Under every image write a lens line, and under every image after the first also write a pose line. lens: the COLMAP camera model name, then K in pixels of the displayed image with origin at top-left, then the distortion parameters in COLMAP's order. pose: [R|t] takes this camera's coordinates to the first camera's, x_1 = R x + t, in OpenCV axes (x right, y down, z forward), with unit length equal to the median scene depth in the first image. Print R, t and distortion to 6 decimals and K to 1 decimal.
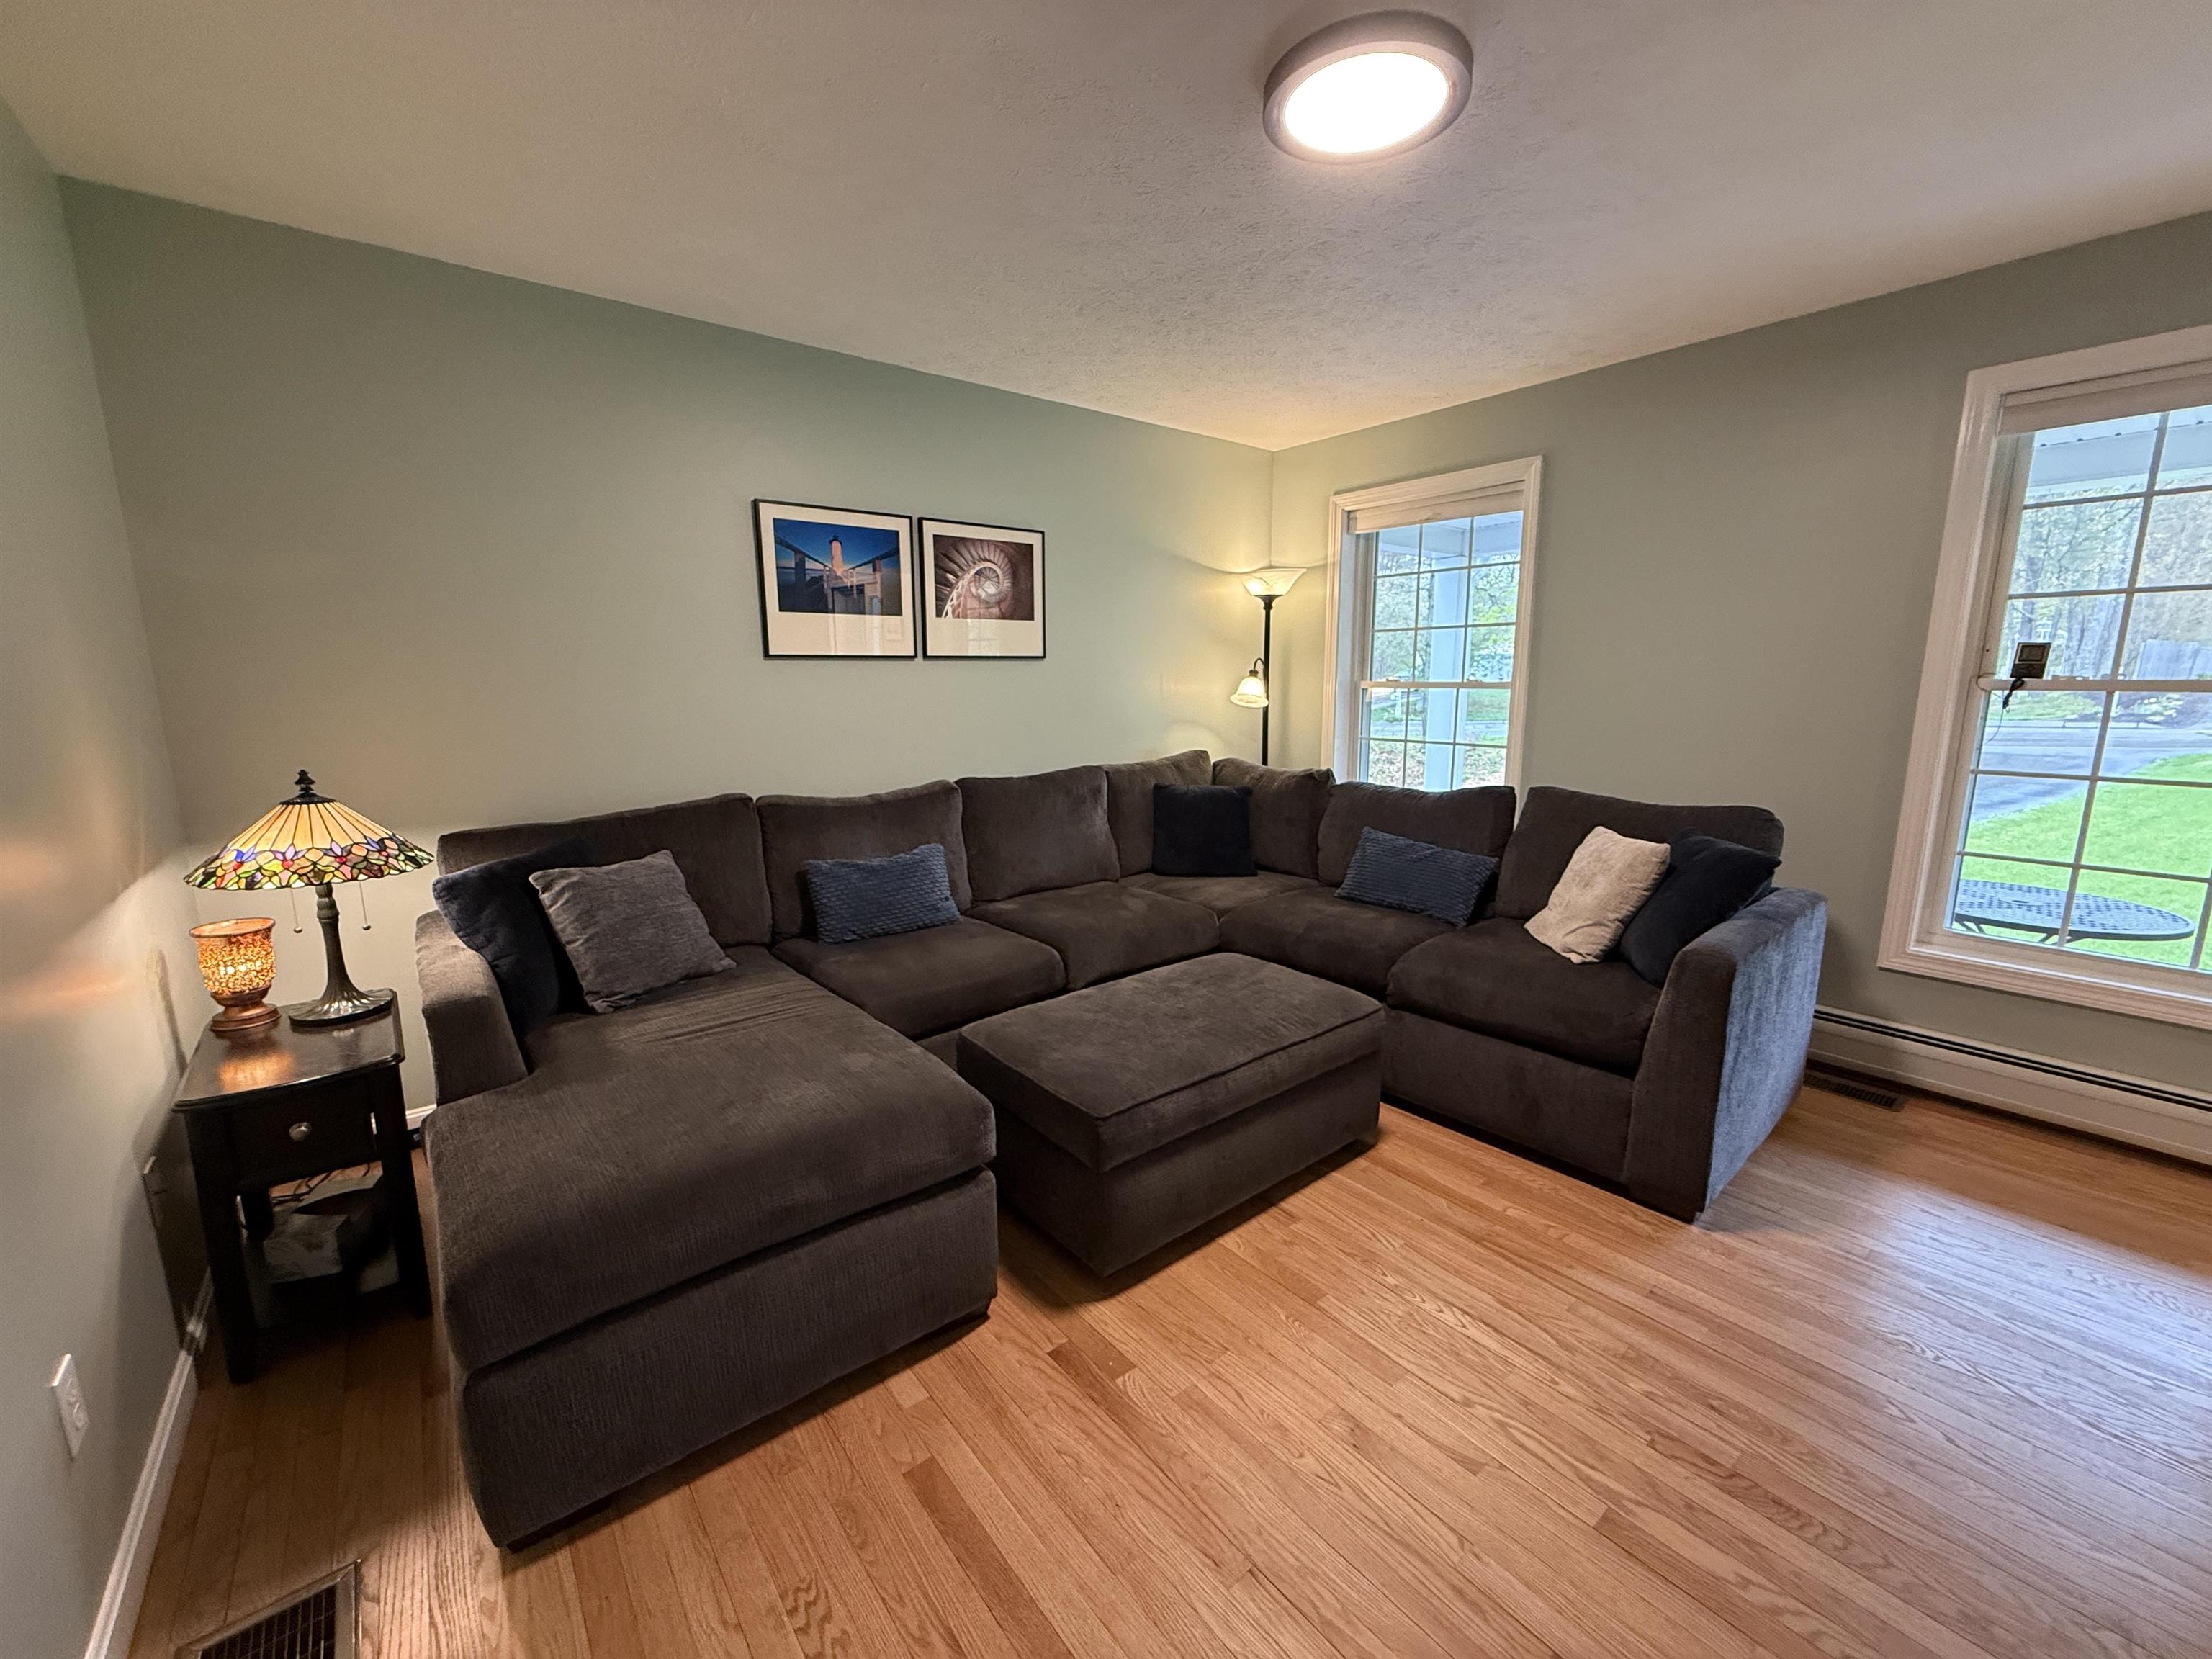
lens RADIAL K [[875.2, 0, 1097.5], [0, 875.2, 828.5], [0, 0, 1]] dist [-0.000290, -0.000993]
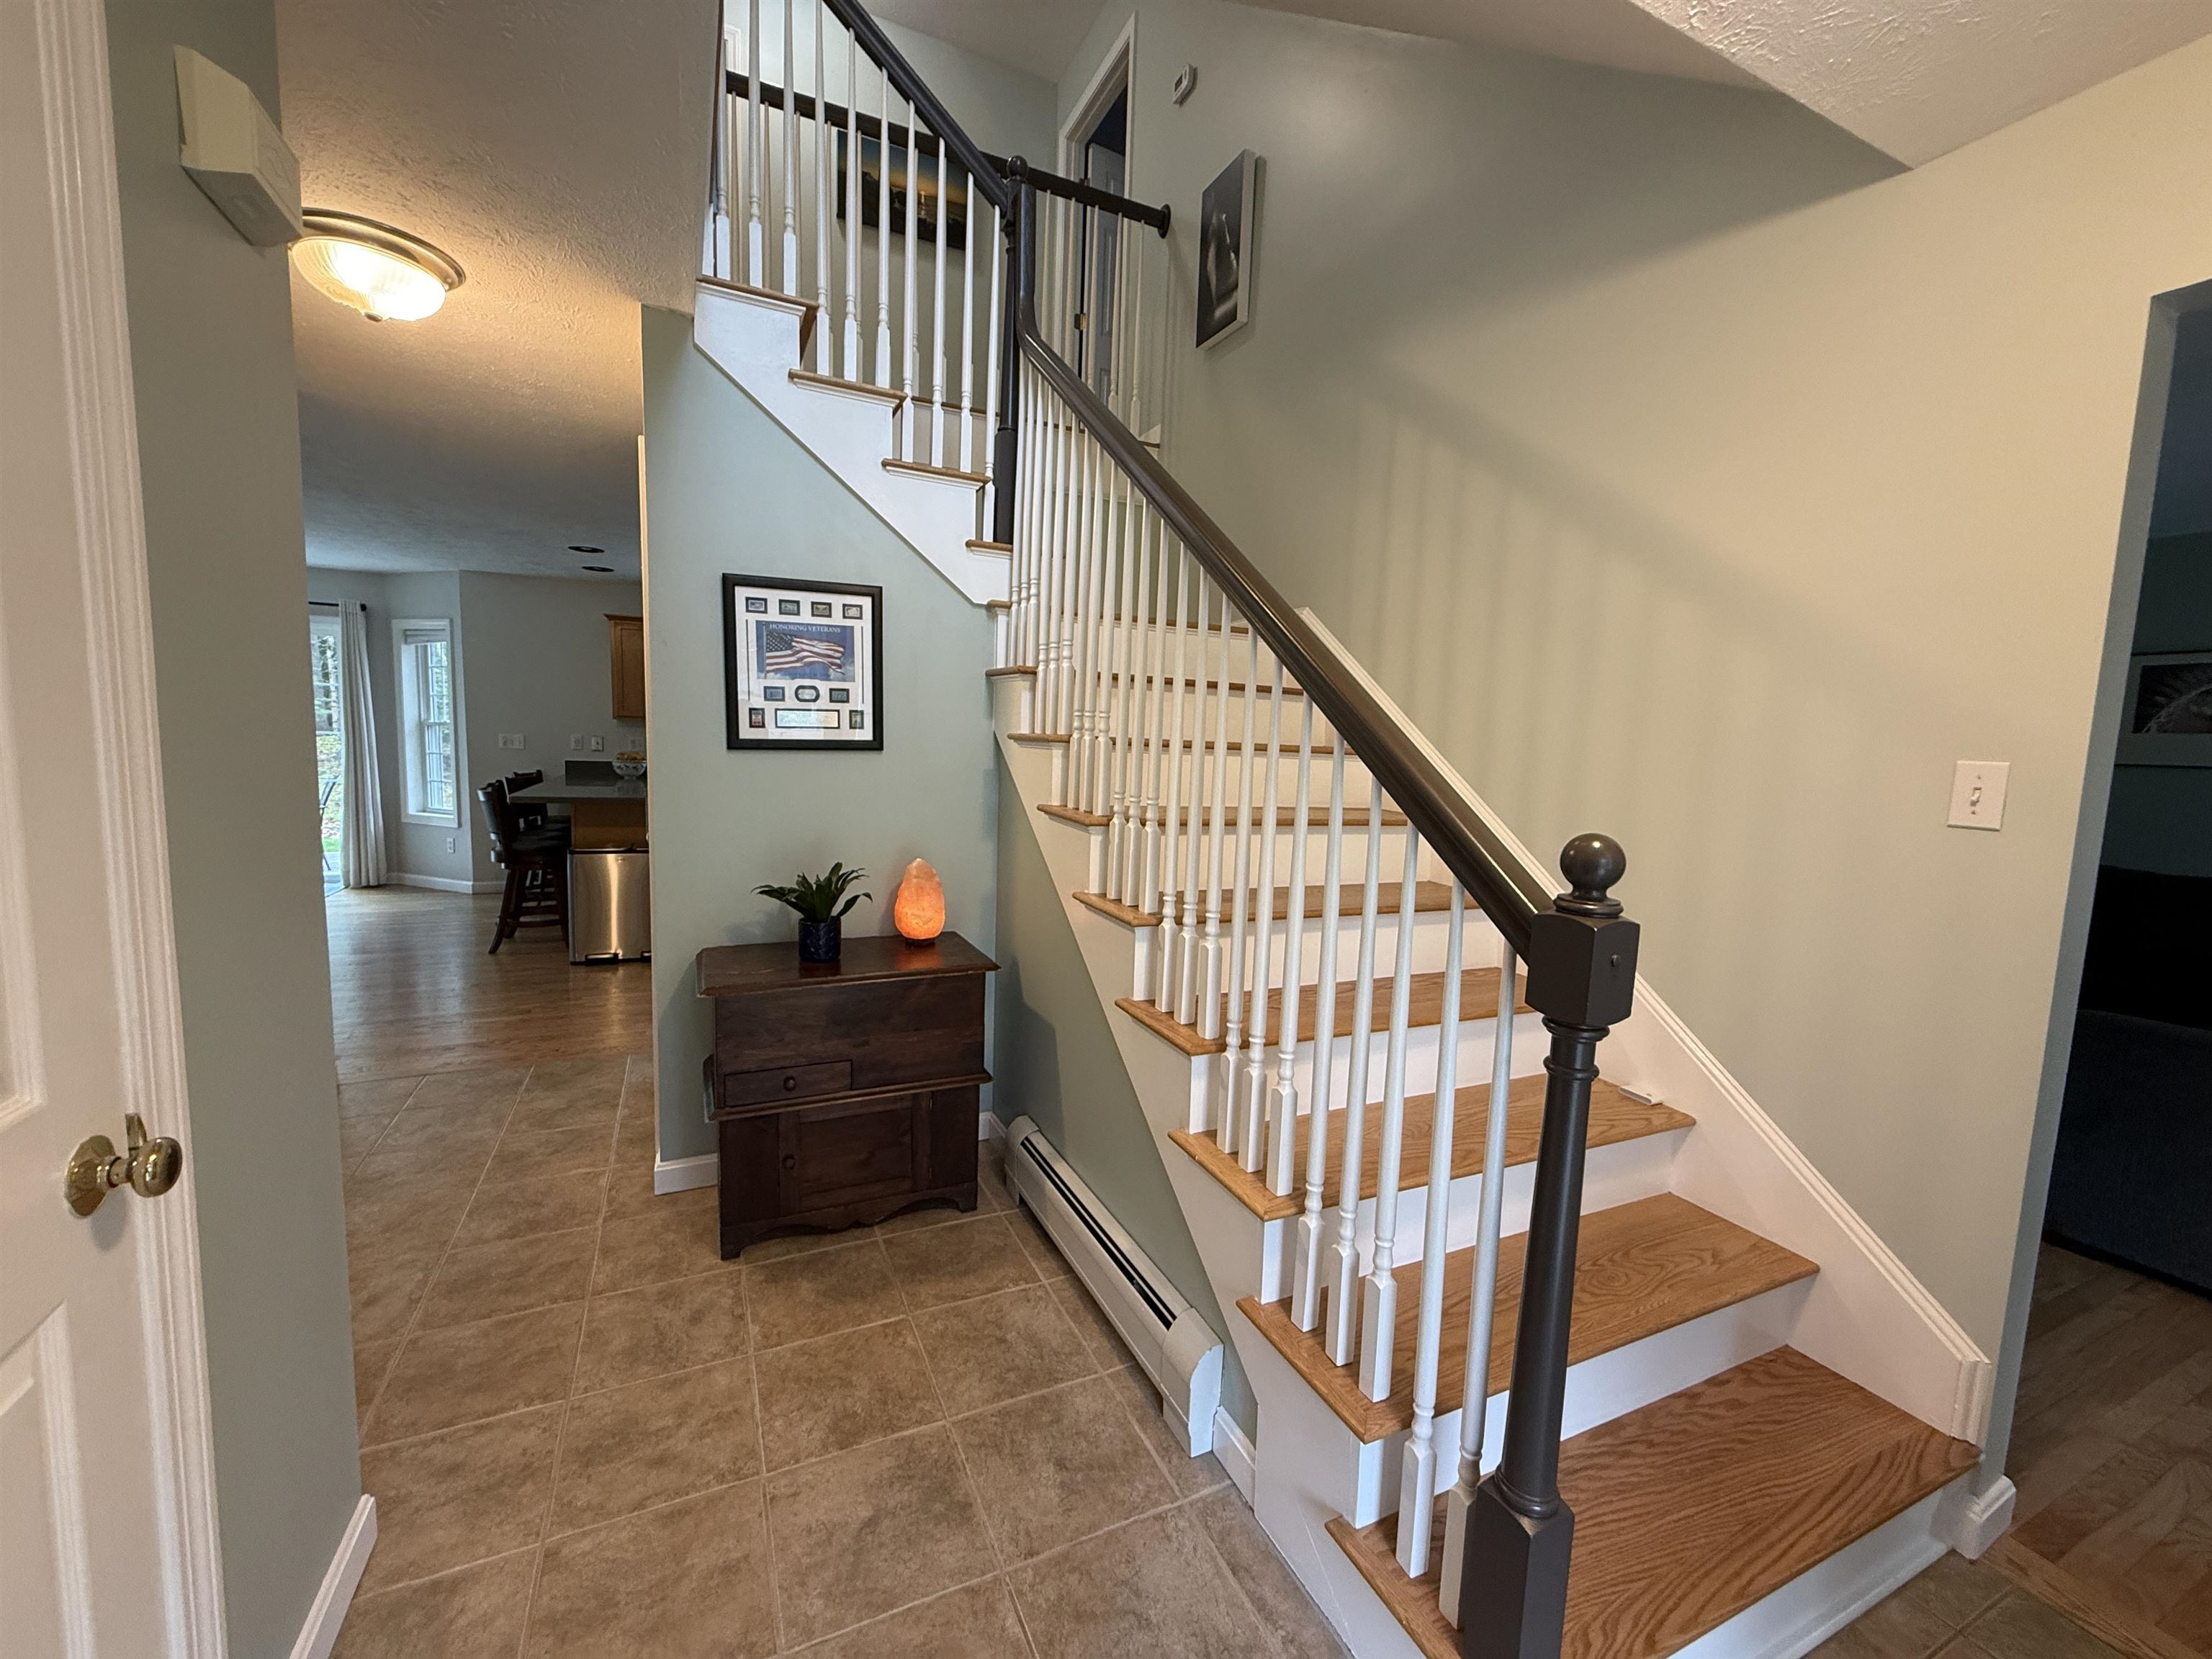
lens RADIAL K [[876.4, 0, 1100.2], [0, 876.4, 828.9], [0, 0, 1]] dist [-0.000020, 0.000178]
pose [[-0.239548, 0.096607, -0.966066, 1.487604], [-0.203379, 0.967967, 0.147227, -0.004551], [0.949344, 0.231746, -0.212227, -0.062232]]
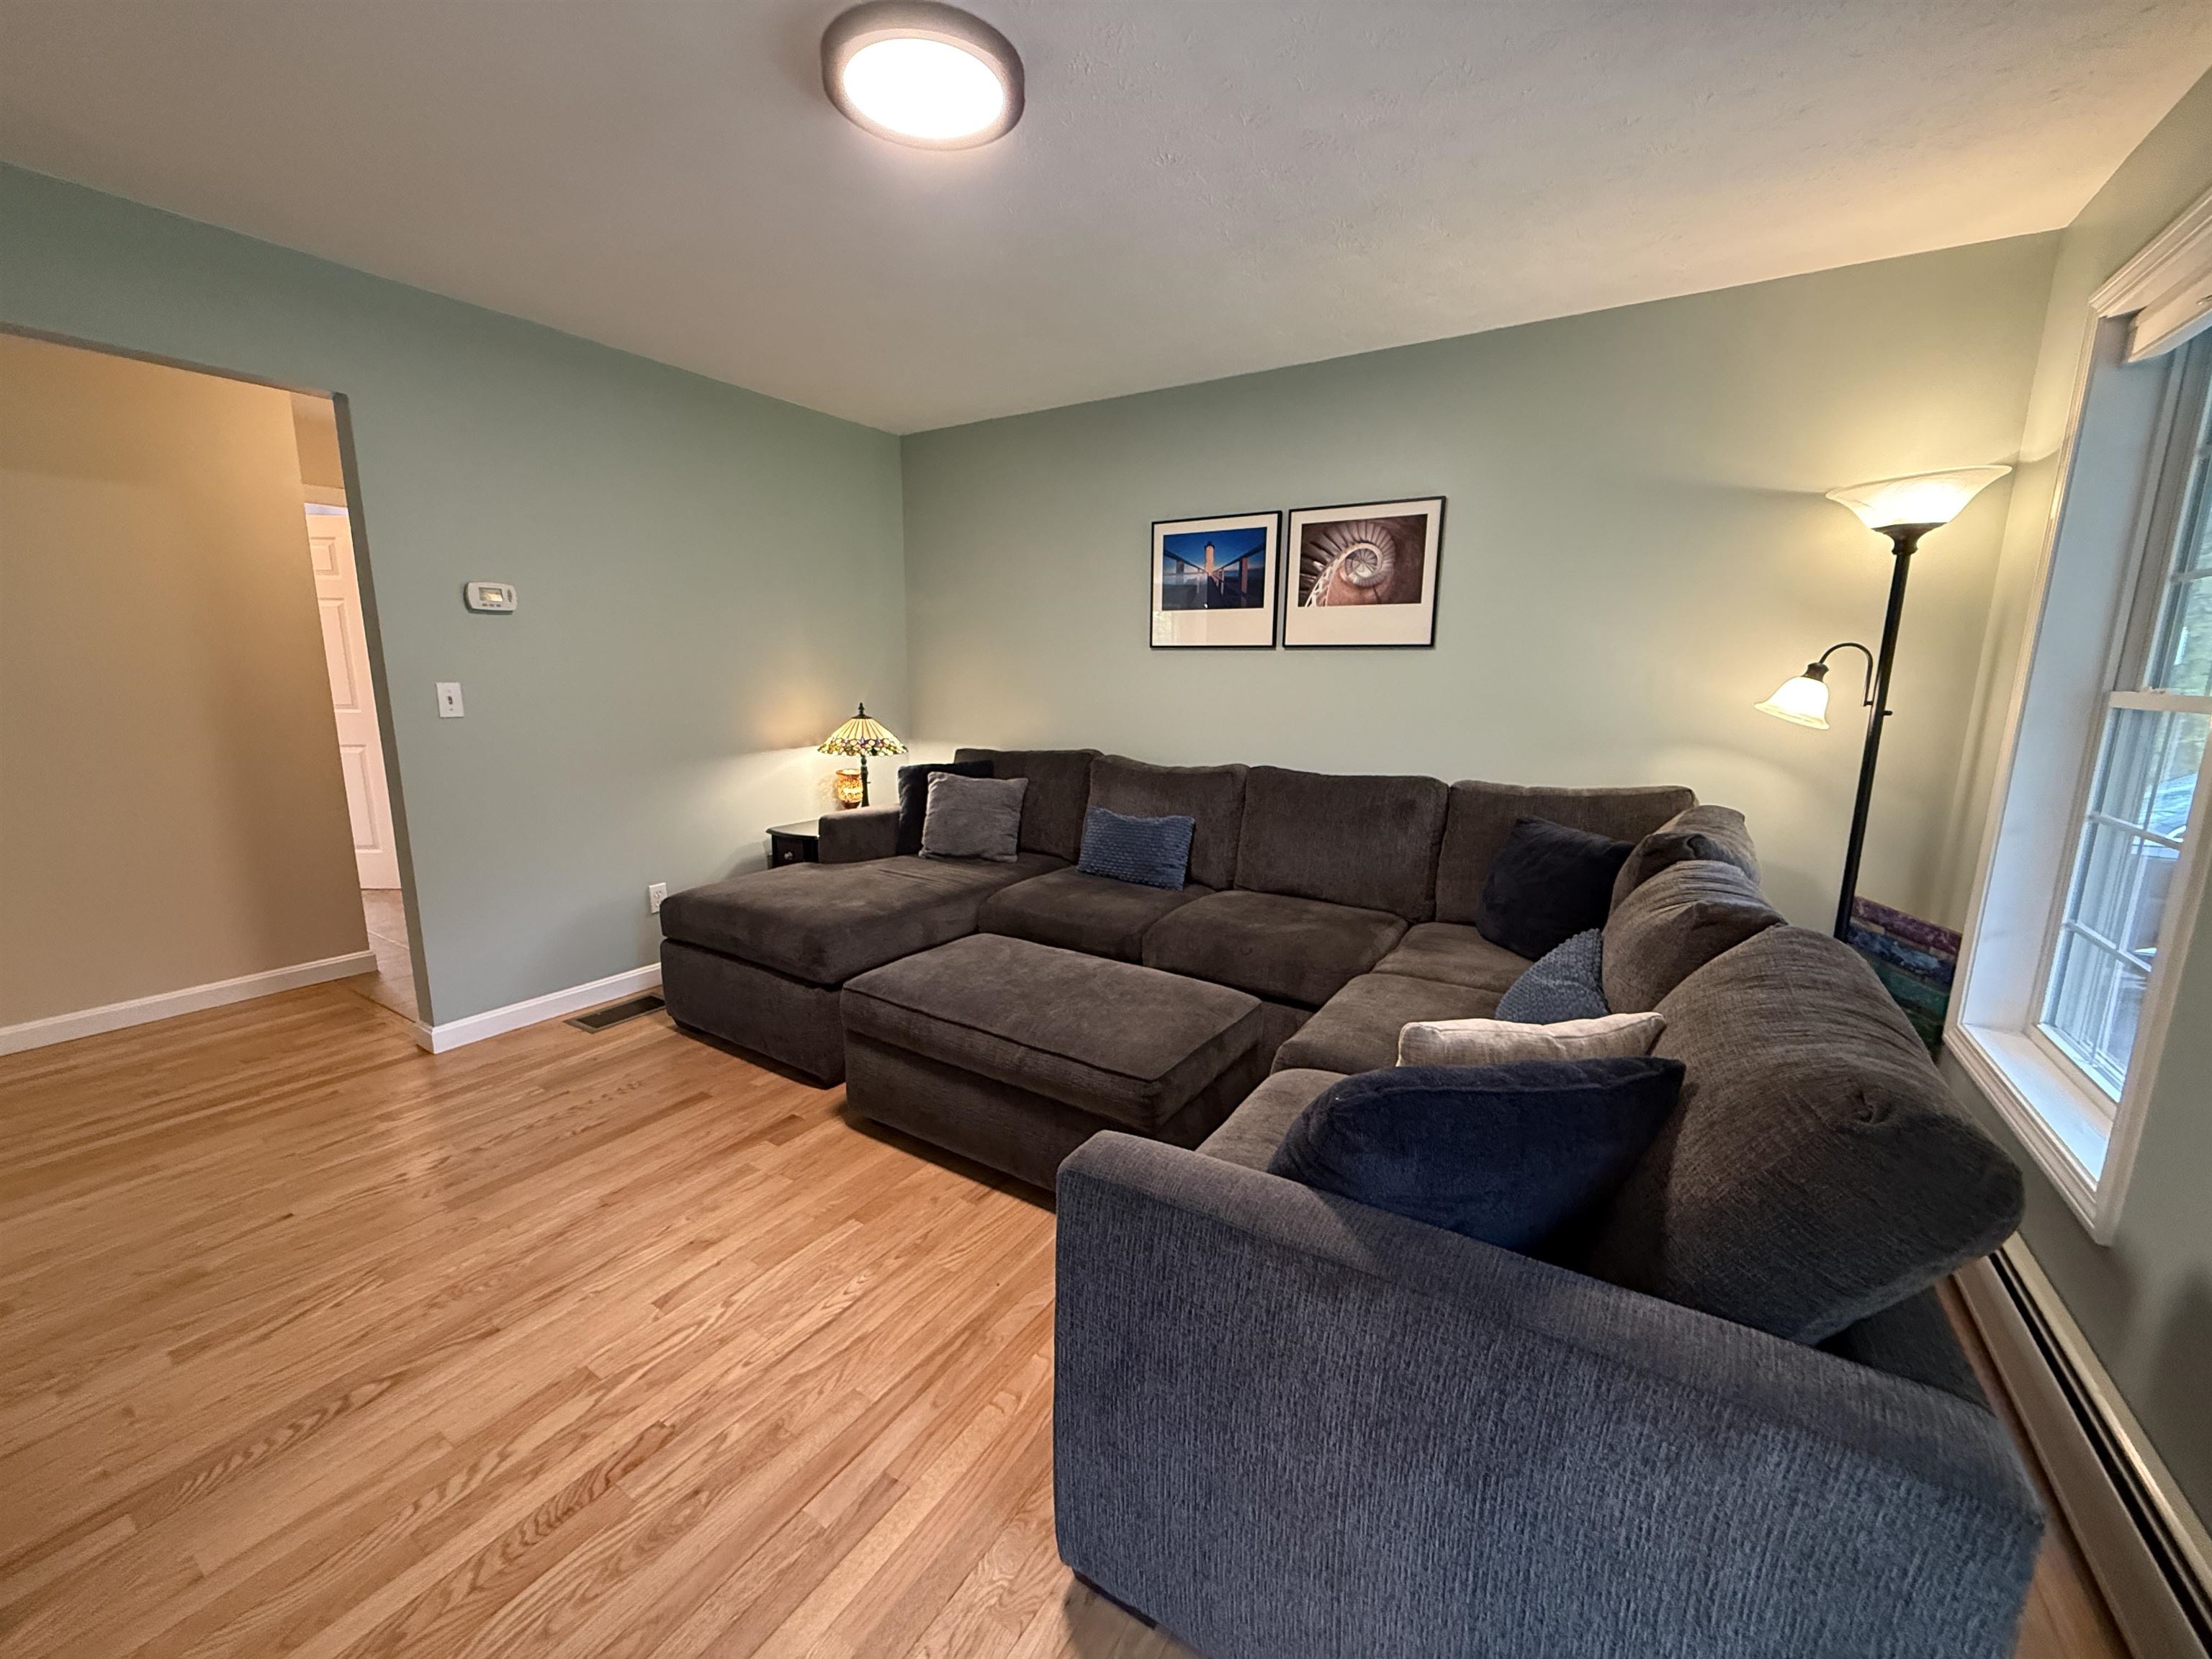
lens RADIAL K [[875.2, 0, 1097.5], [0, 875.2, 828.5], [0, 0, 1]] dist [-0.000290, -0.000993]
pose [[0.319477, 0.184392, -0.929481, 0.814484], [-0.177193, 0.975208, 0.132559, -0.095625], [0.930880, 0.122348, 0.344229, 0.527322]]
